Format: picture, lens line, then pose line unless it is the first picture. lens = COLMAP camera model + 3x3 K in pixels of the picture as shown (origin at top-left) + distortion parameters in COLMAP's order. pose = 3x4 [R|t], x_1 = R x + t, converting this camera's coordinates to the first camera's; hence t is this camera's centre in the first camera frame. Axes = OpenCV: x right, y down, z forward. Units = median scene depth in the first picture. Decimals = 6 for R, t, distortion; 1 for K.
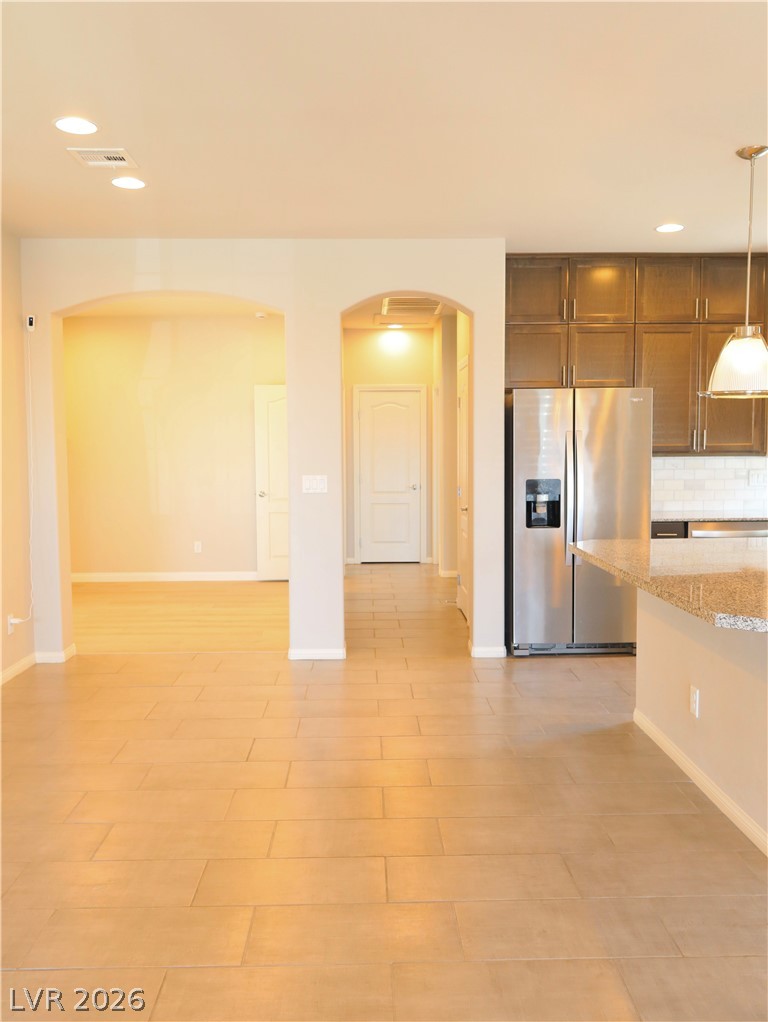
lens RADIAL K [[847.7, 0, 384.0], [0, 847.7, 511.0], [0, 0, 1]] dist [-0.000632, -0.001496]
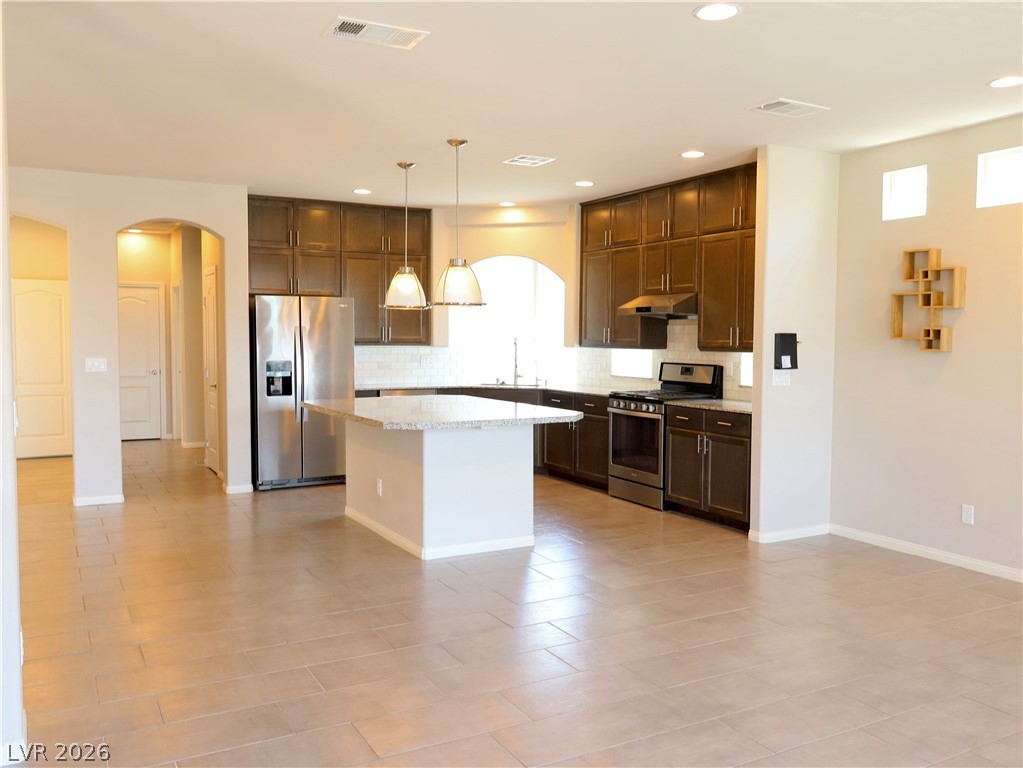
lens RADIAL K [[848.5, 0, 511.5], [0, 848.5, 384.0], [0, 0, 1]] dist [-0.000632, -0.001496]
pose [[0.886905, -0.014426, 0.461726, -0.111517], [0.024962, 0.999549, -0.016720, 0.031565], [-0.461277, 0.026355, 0.886865, -0.391547]]
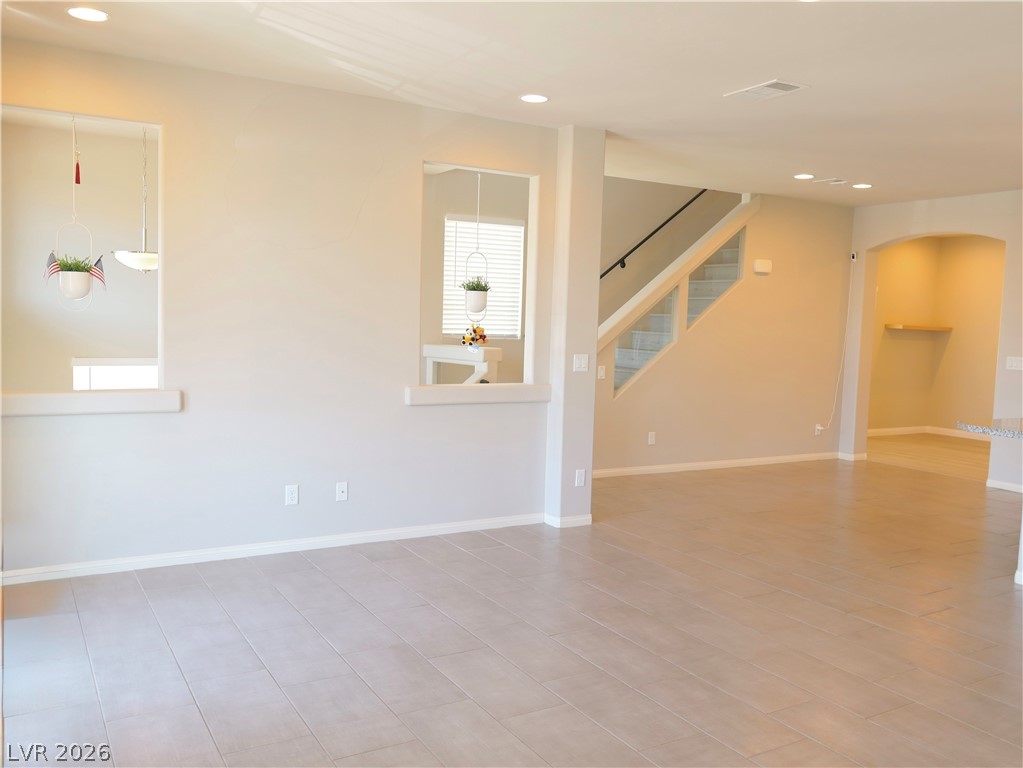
lens RADIAL K [[848.5, 0, 511.5], [0, 848.5, 384.0], [0, 0, 1]] dist [-0.000632, -0.001496]
pose [[0.485734, 0.087586, -0.869708, 0.694361], [-0.102305, 0.993826, 0.042948, 0.025327], [0.868099, 0.068114, 0.491695, -0.380181]]
